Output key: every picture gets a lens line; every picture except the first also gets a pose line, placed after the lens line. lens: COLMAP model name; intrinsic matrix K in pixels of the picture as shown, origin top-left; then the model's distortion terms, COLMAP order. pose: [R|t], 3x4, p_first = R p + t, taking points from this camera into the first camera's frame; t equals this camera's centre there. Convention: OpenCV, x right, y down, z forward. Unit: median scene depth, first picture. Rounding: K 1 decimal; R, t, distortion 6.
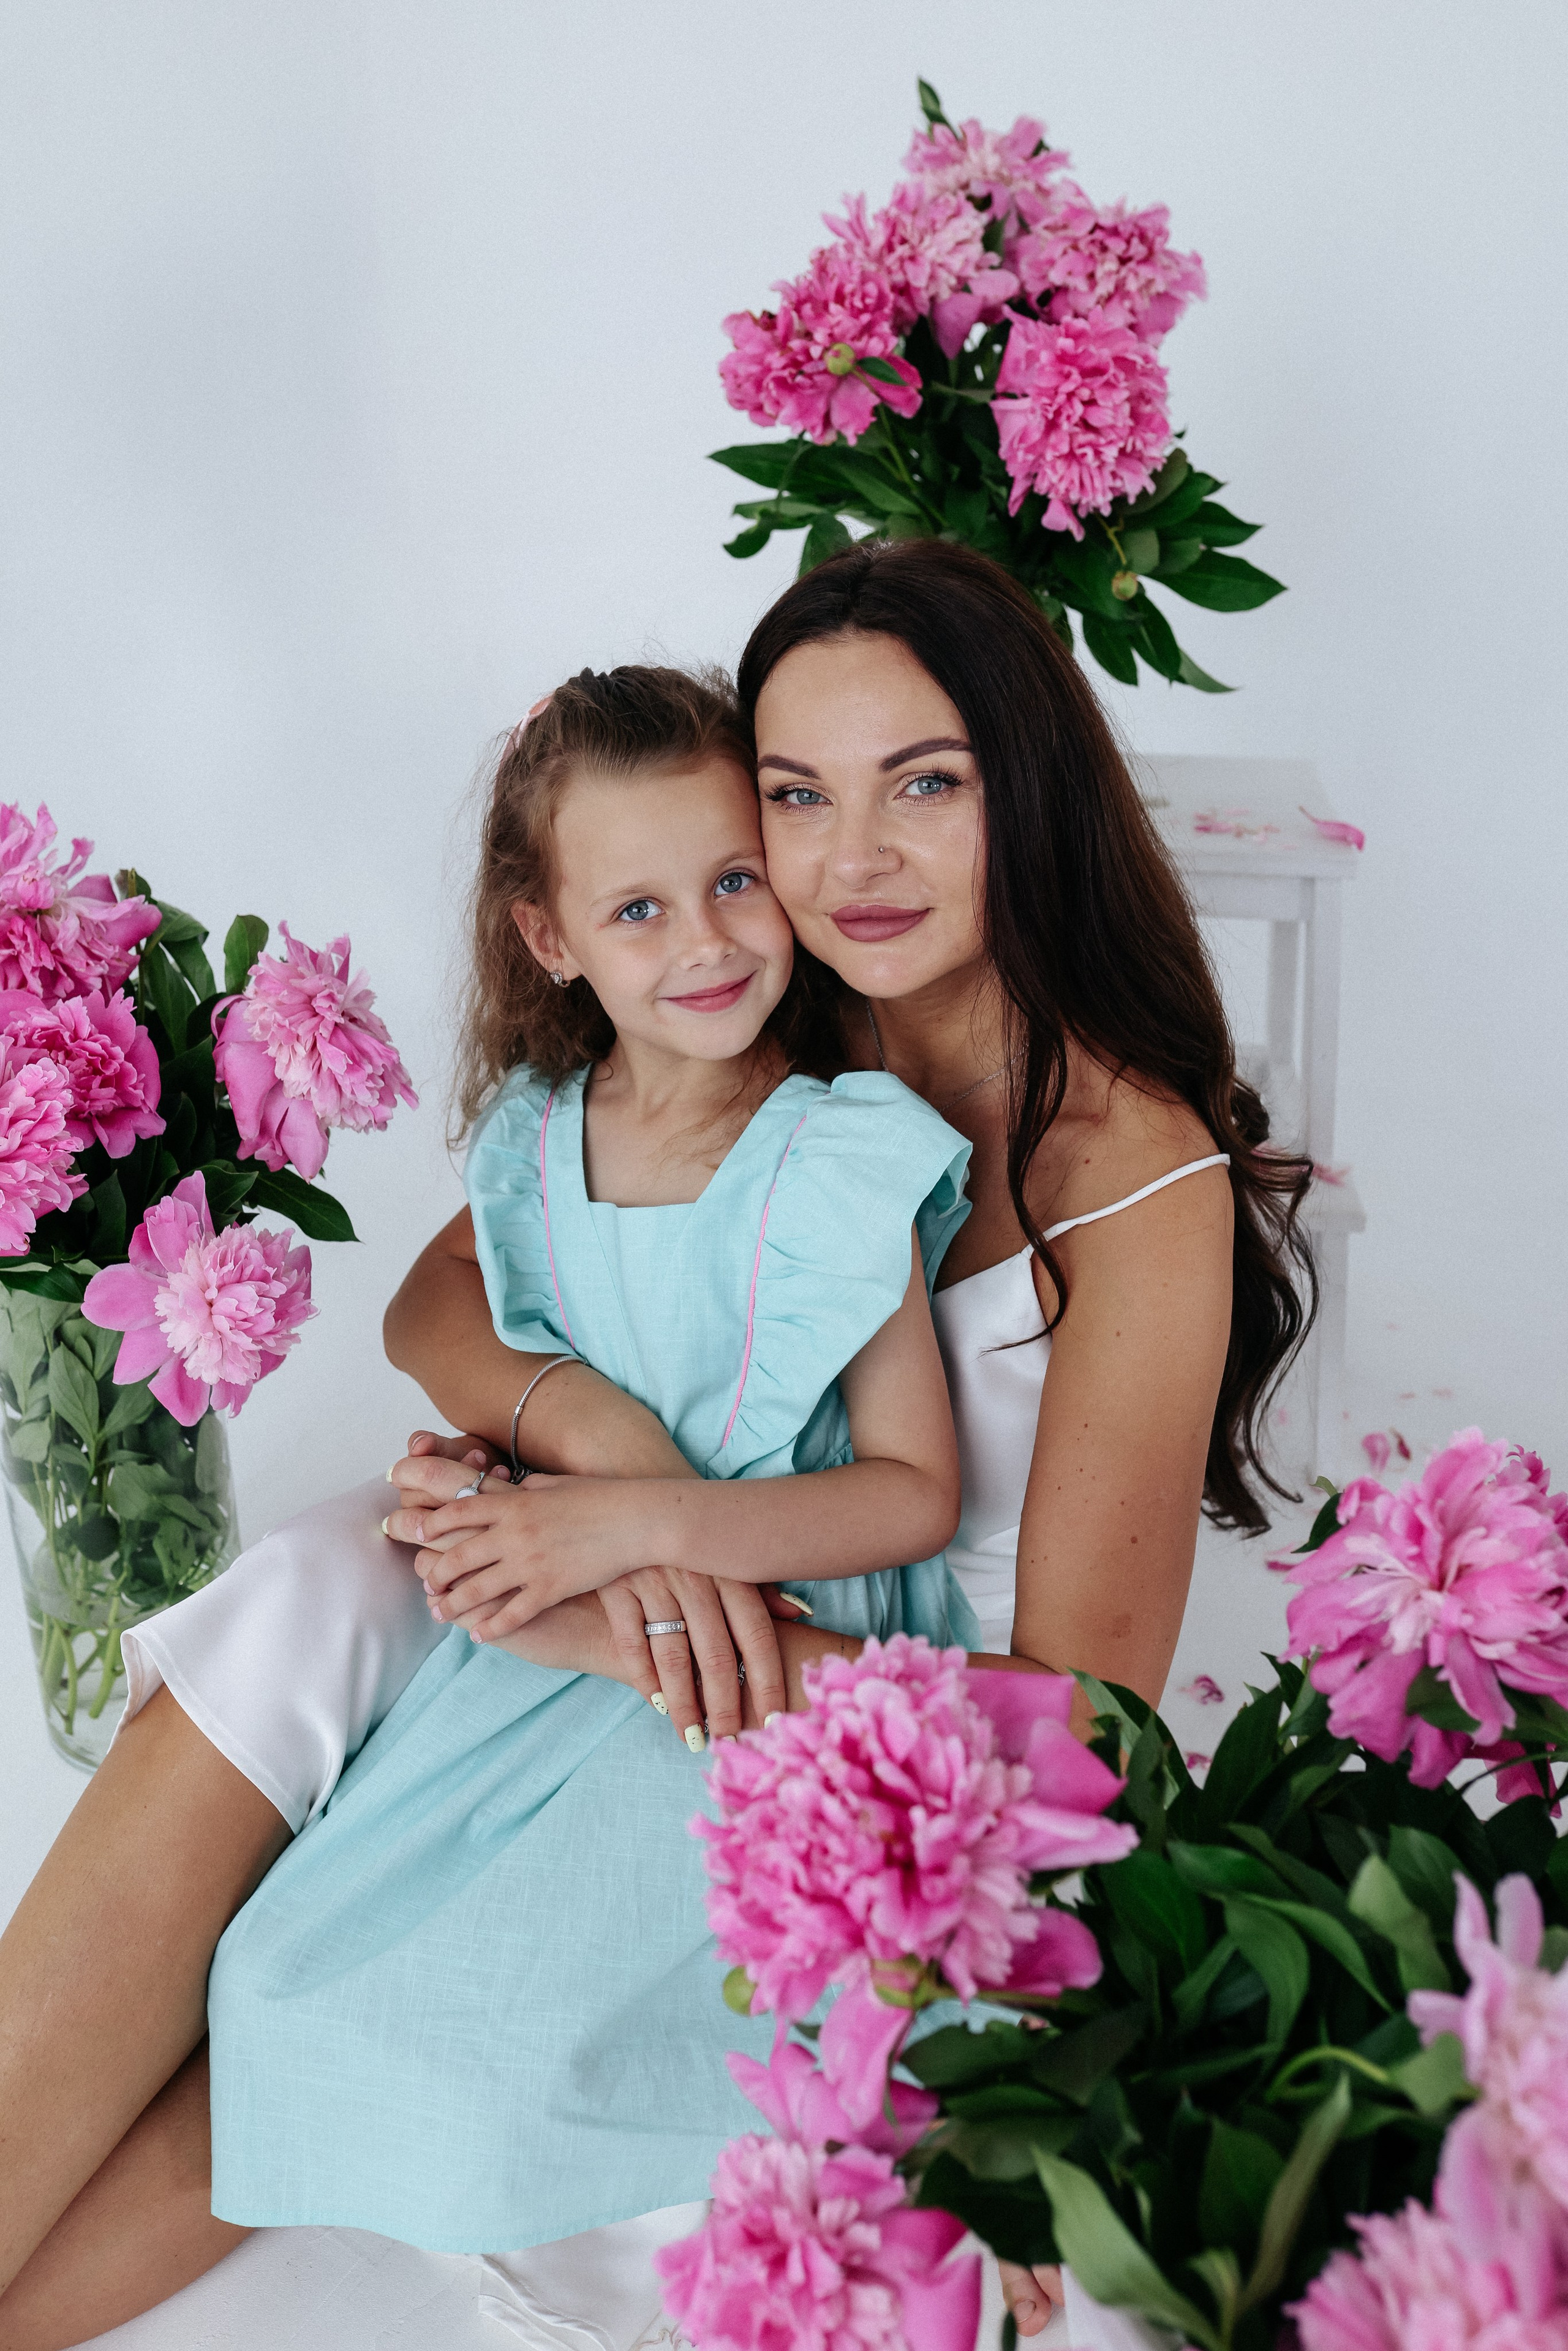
lens RADIAL K [[2422.4, 0, 789.1], [0, 2422.4, 1037.7], [0, 0, 1]] dist [0.084334, 0.000000]
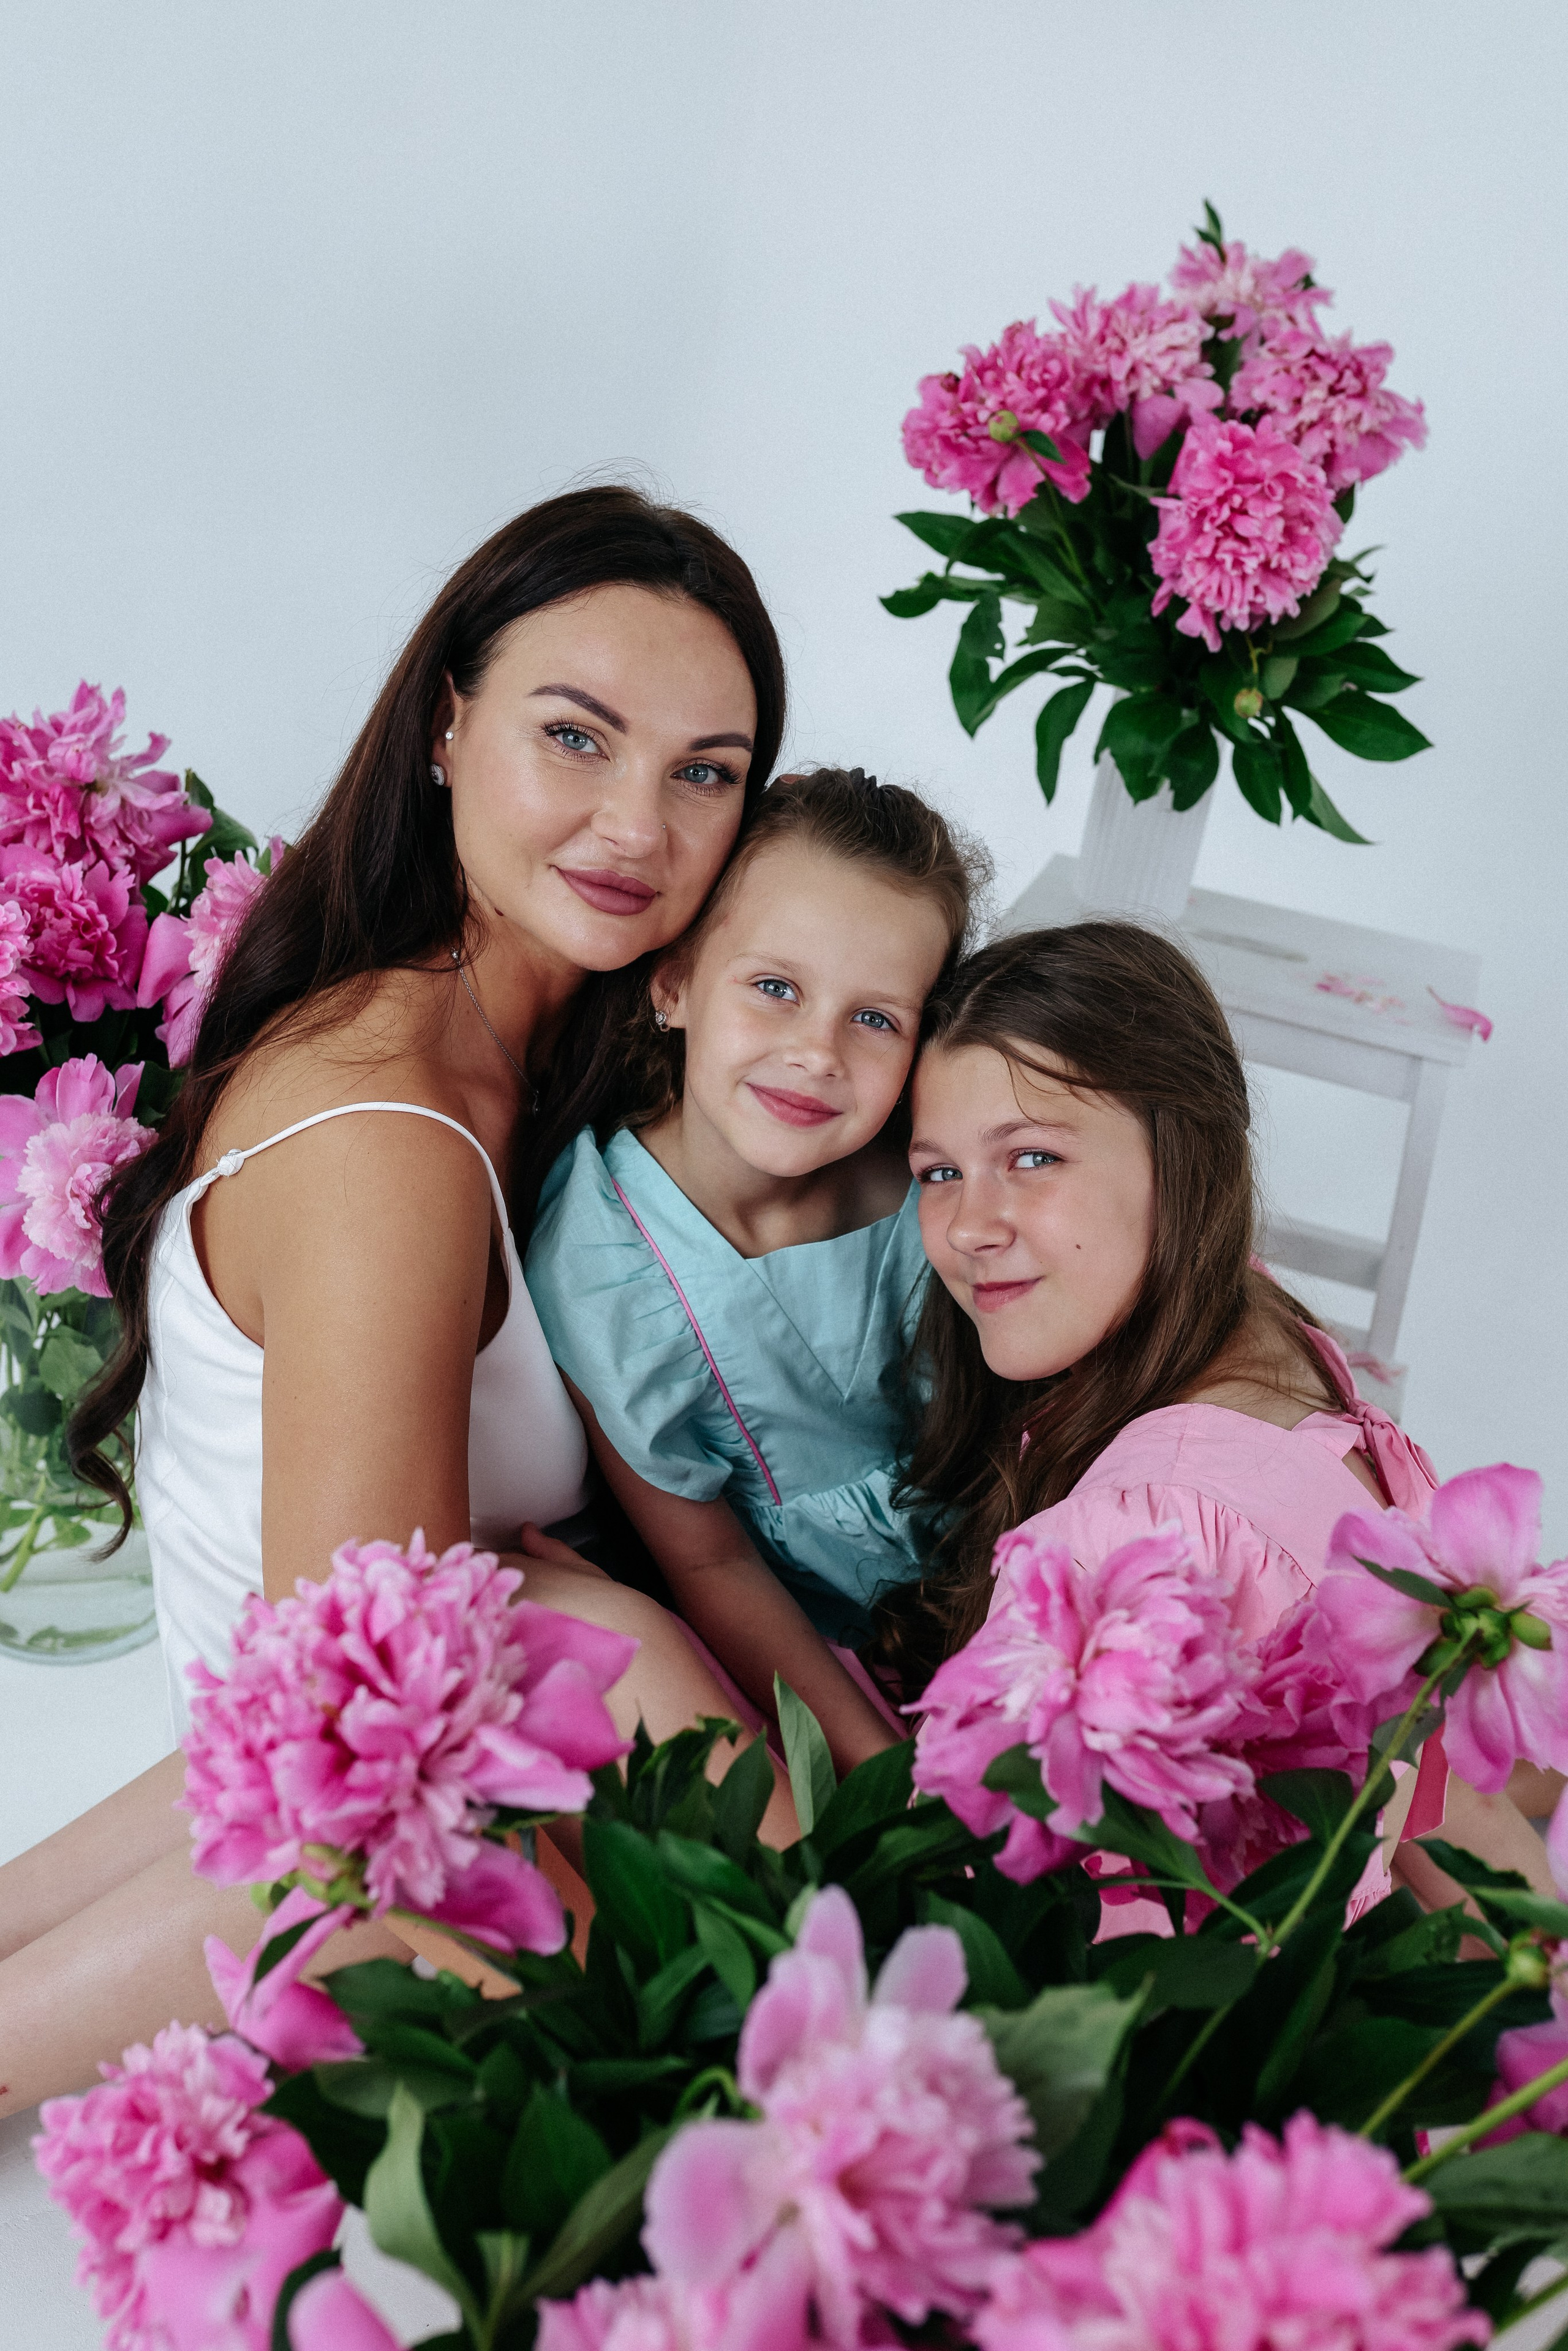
lens RADIAL K [[2422.4, 0, 830.3], [0, 2422.4, 1057.1], [0, 0, 1]] dist [0.084334, 0.000000]
pose [[0.964231, 0.209338, -0.162591, 0.163496], [-0.220115, 0.974131, -0.051166, 0.038294], [0.147674, 0.085125, 0.985366, 0.028588]]
